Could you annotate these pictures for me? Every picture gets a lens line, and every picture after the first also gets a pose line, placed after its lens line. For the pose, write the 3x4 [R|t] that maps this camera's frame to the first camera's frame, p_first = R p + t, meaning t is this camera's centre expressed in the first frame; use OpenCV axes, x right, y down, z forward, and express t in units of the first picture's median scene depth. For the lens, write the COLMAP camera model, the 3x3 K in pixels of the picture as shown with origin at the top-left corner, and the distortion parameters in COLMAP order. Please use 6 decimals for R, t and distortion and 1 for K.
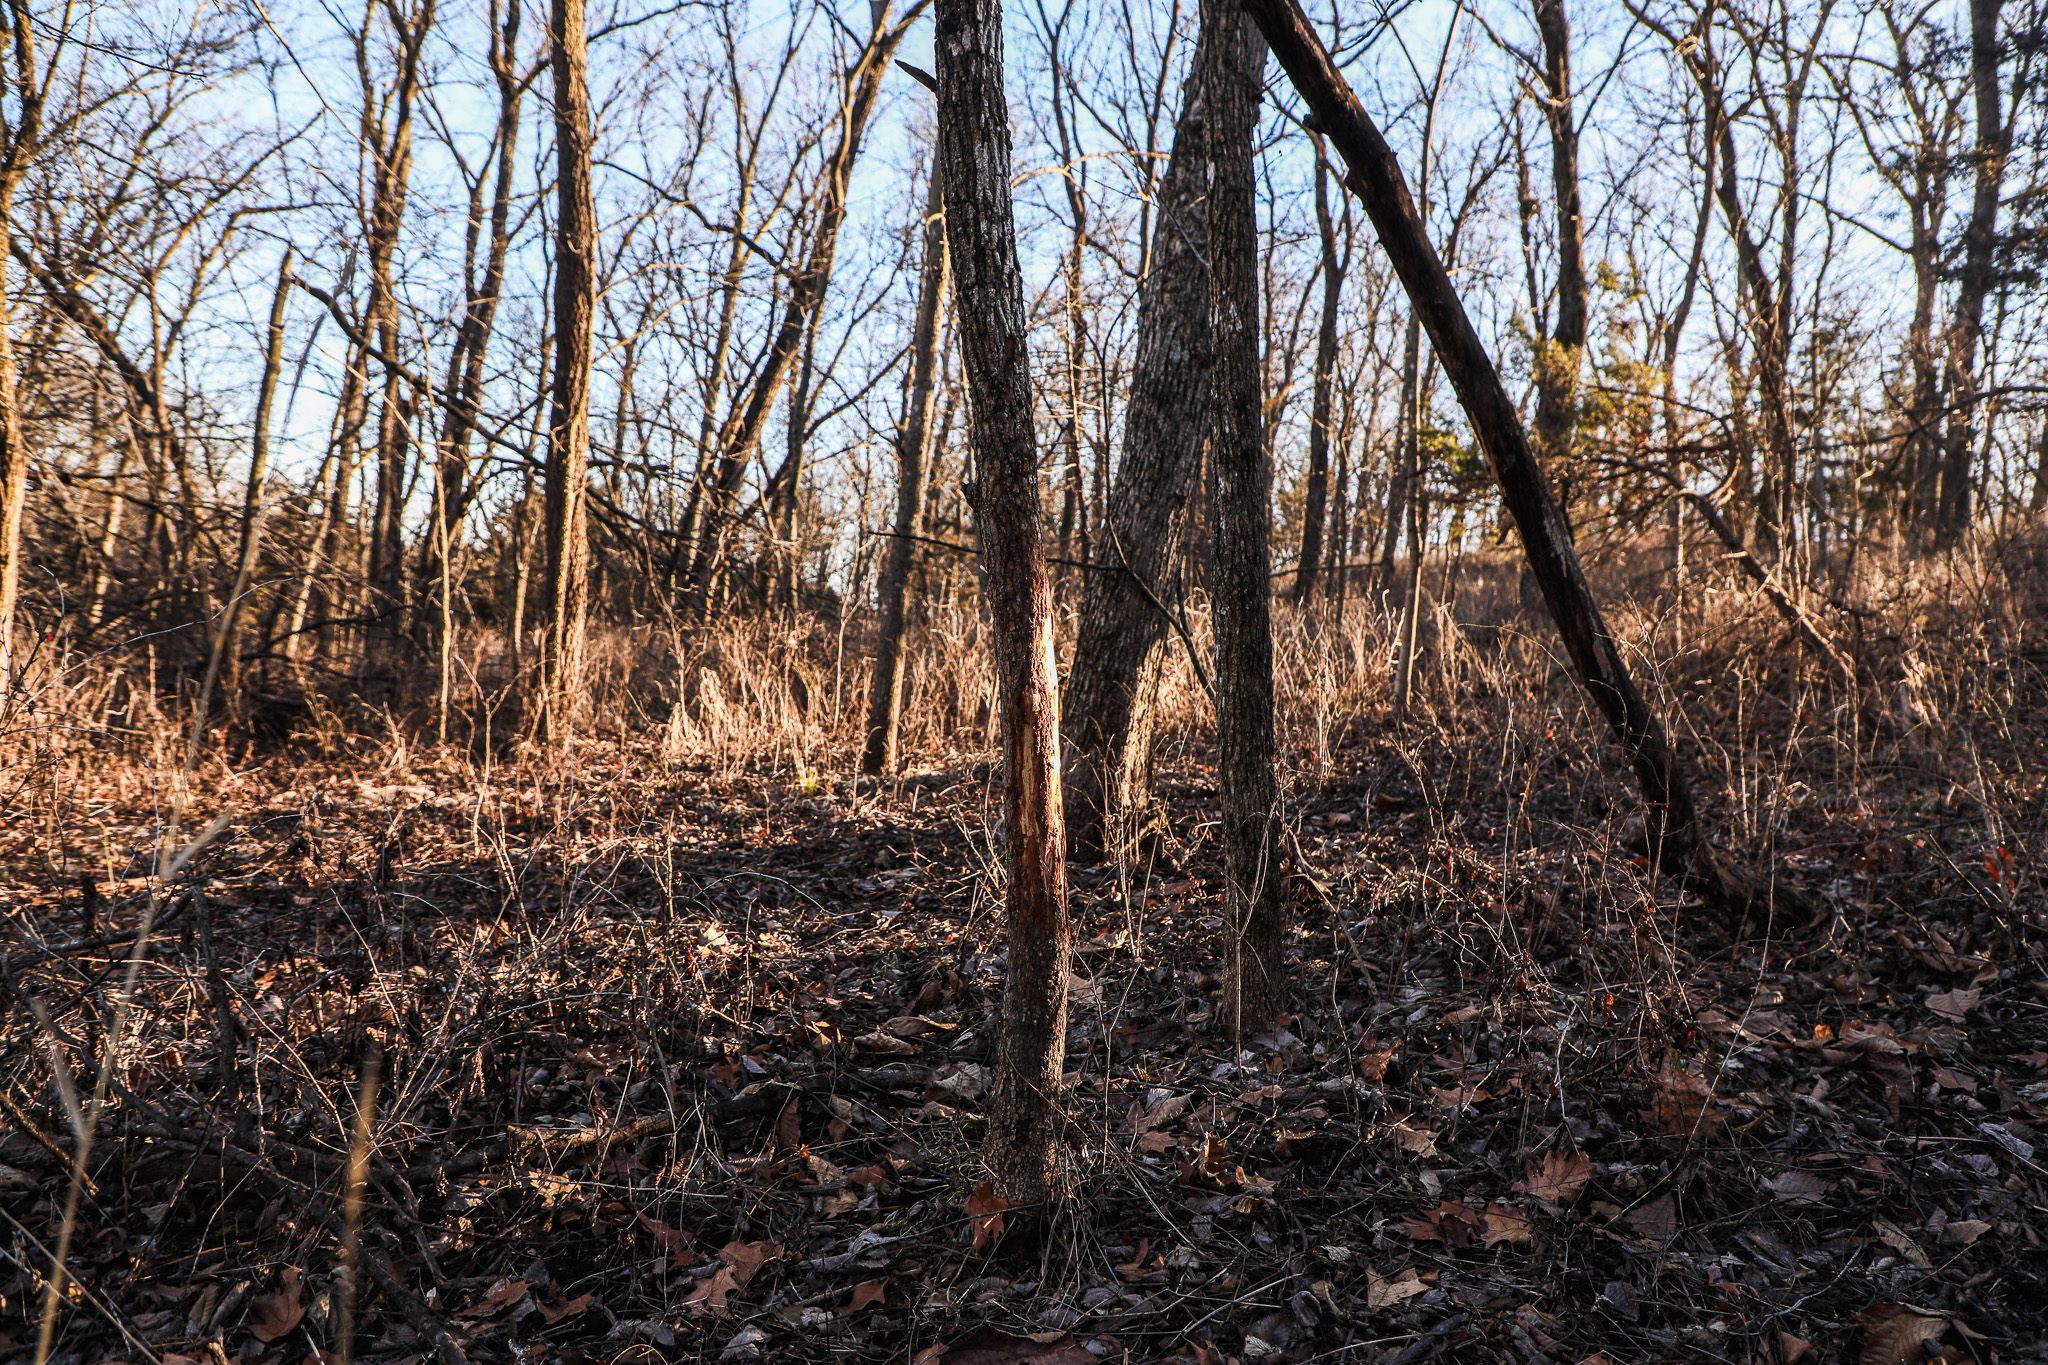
lens RADIAL K [[1440.2, 0, 1025.6], [0, 1440.2, 719.9], [0, 0, 1]] dist [-0.023543, 0.001014]
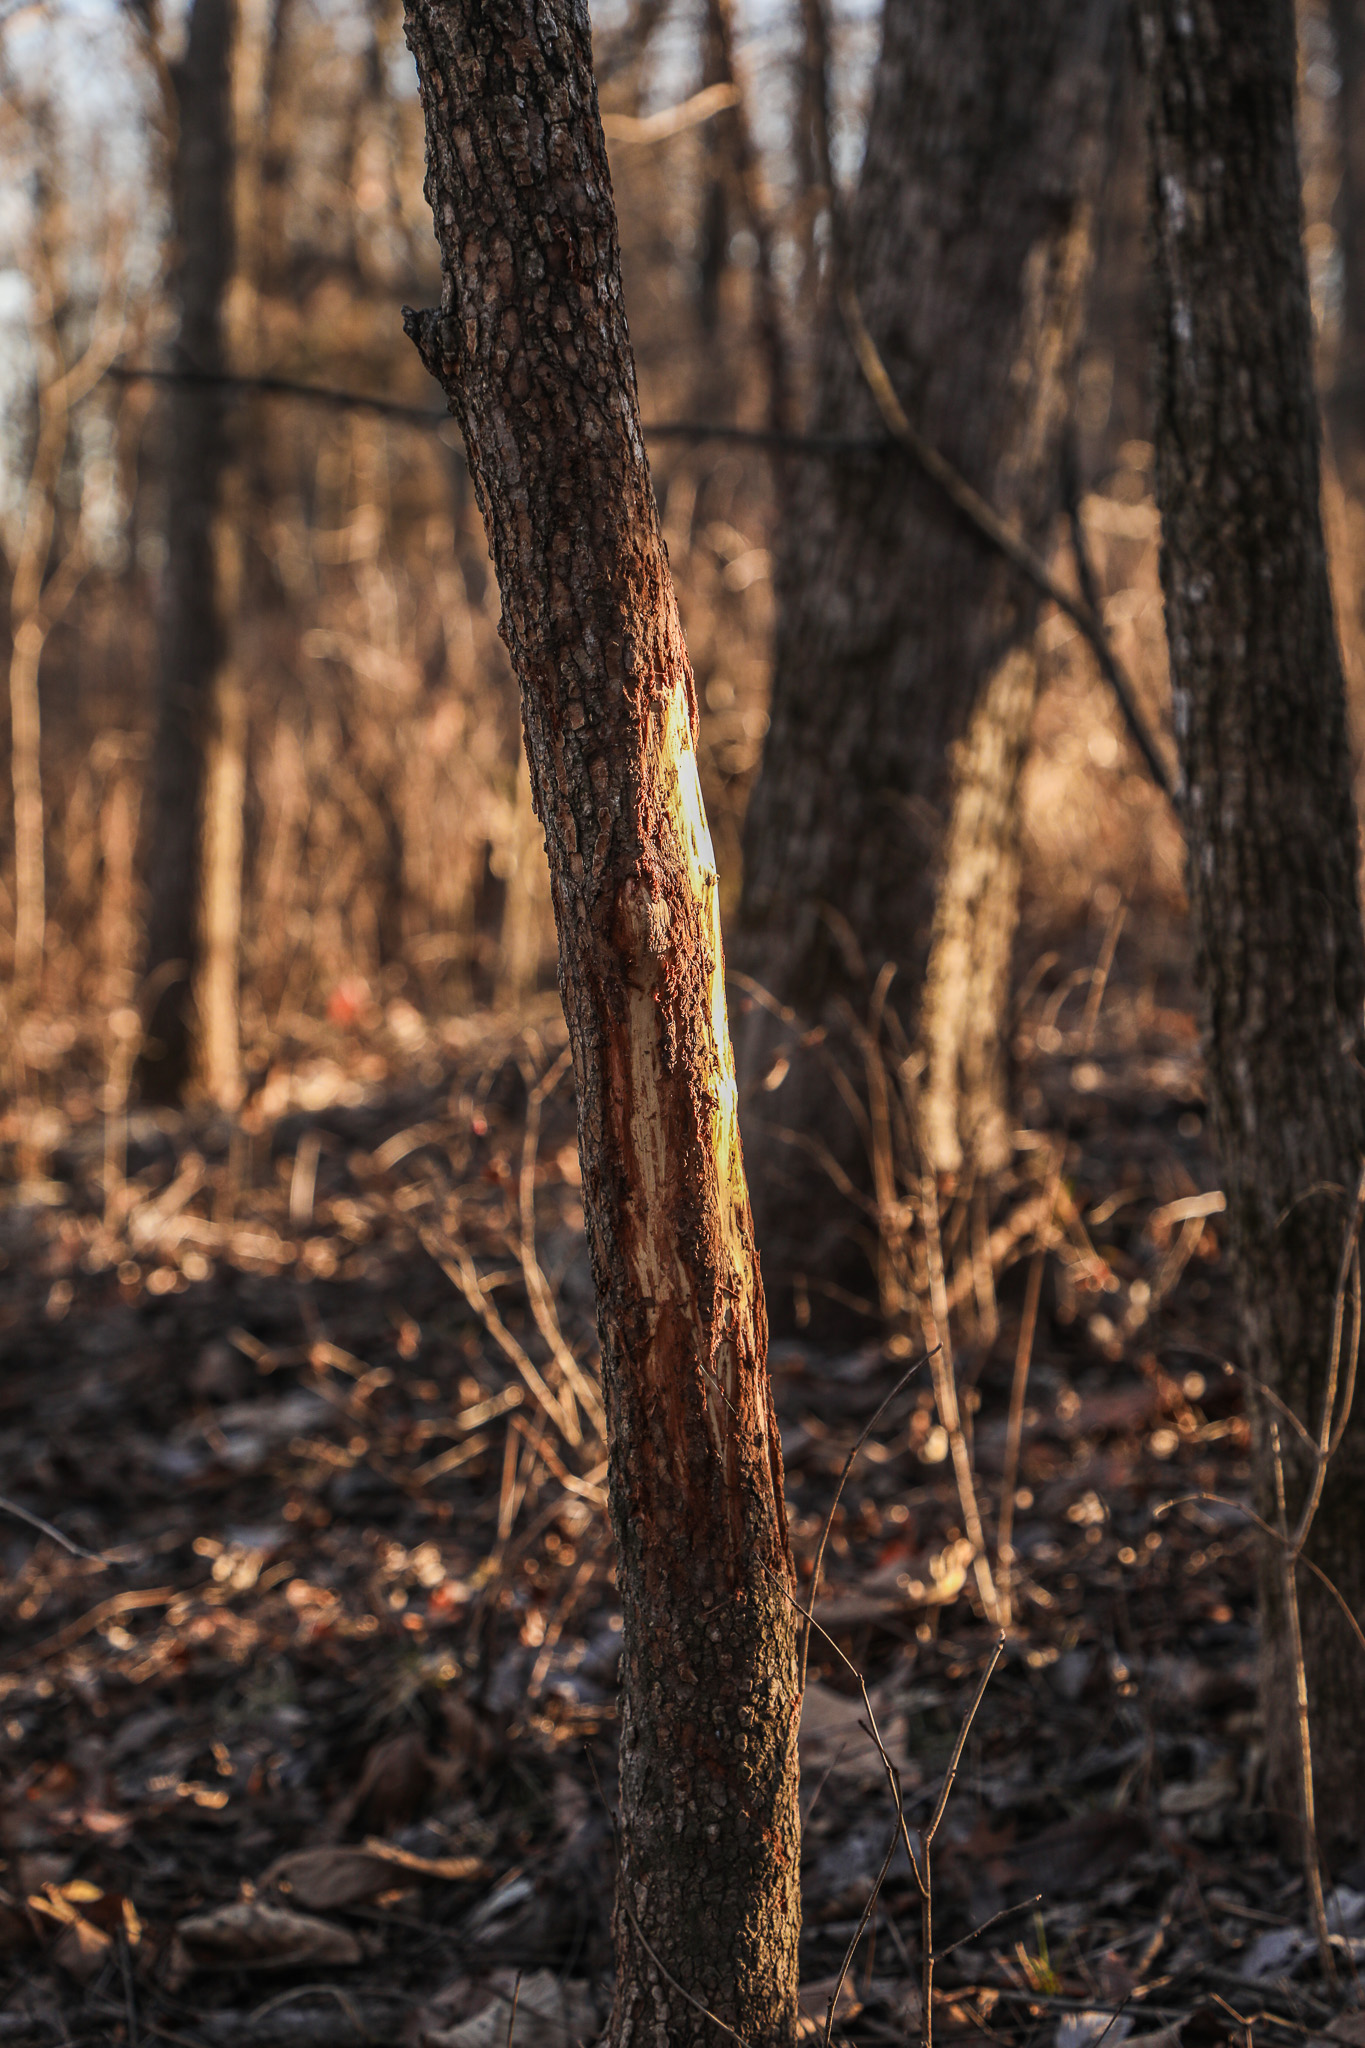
lens RADIAL K [[4925.7, 0, 682.5], [0, 4925.7, 1024.0], [0, 0, 1]] dist [0.636364, -0.760972]
pose [[0.997974, -0.062578, 0.011510, -0.001452], [0.062065, 0.997248, 0.040558, -0.023431], [-0.014016, -0.039761, 0.999111, -0.136572]]
